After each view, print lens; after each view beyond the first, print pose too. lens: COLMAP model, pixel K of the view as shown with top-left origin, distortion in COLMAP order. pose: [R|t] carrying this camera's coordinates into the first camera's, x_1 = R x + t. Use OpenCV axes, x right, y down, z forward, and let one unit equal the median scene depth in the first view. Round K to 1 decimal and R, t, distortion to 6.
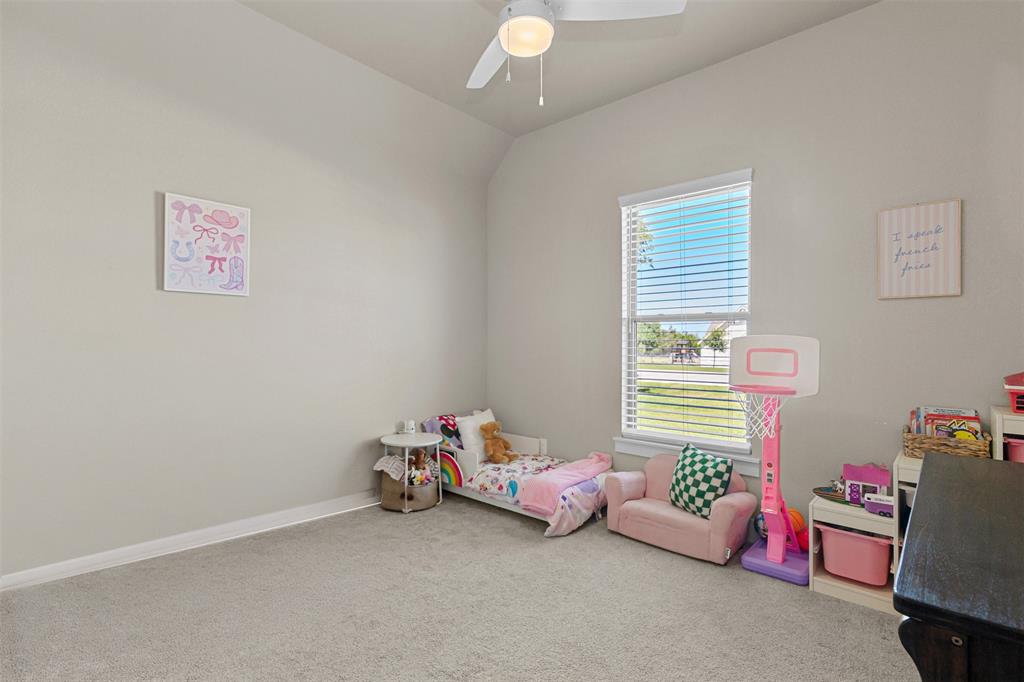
lens RADIAL K [[473.3, 0, 508.8], [0, 473.3, 337.3], [0, 0, 1]] dist [0.001310, -0.000106]
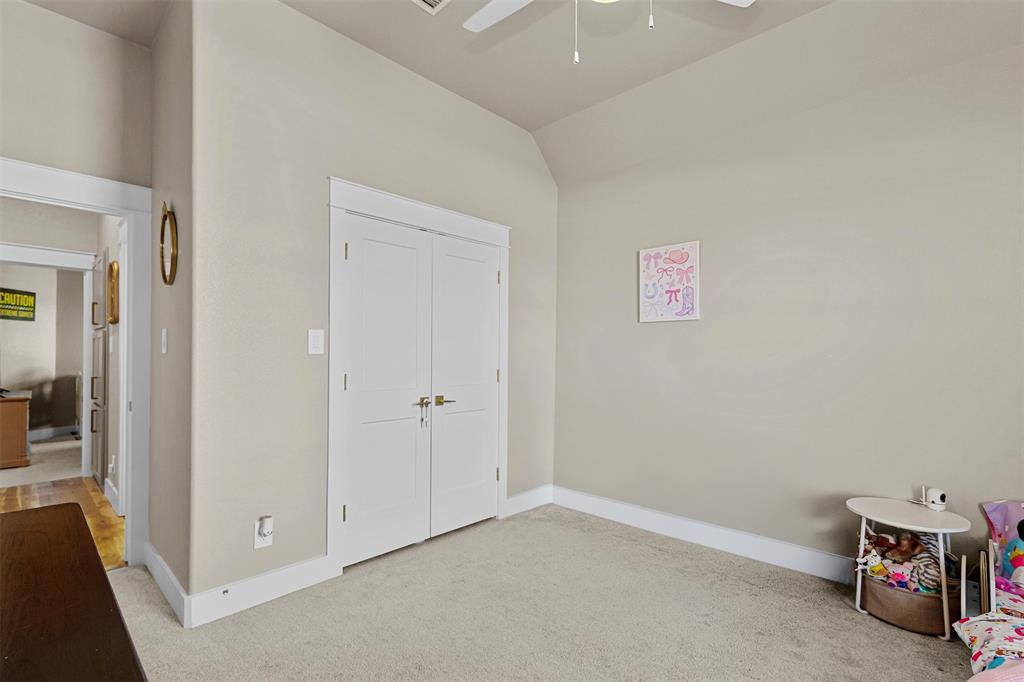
lens RADIAL K [[473.3, 0, 508.5], [0, 473.3, 347.8], [0, 0, 1]] dist [0.001310, -0.000106]
pose [[-0.030833, -0.019079, -0.999342, 0.601168], [0.001410, 0.999816, -0.019131, 0.000408], [0.999524, -0.001998, -0.030800, 0.618500]]
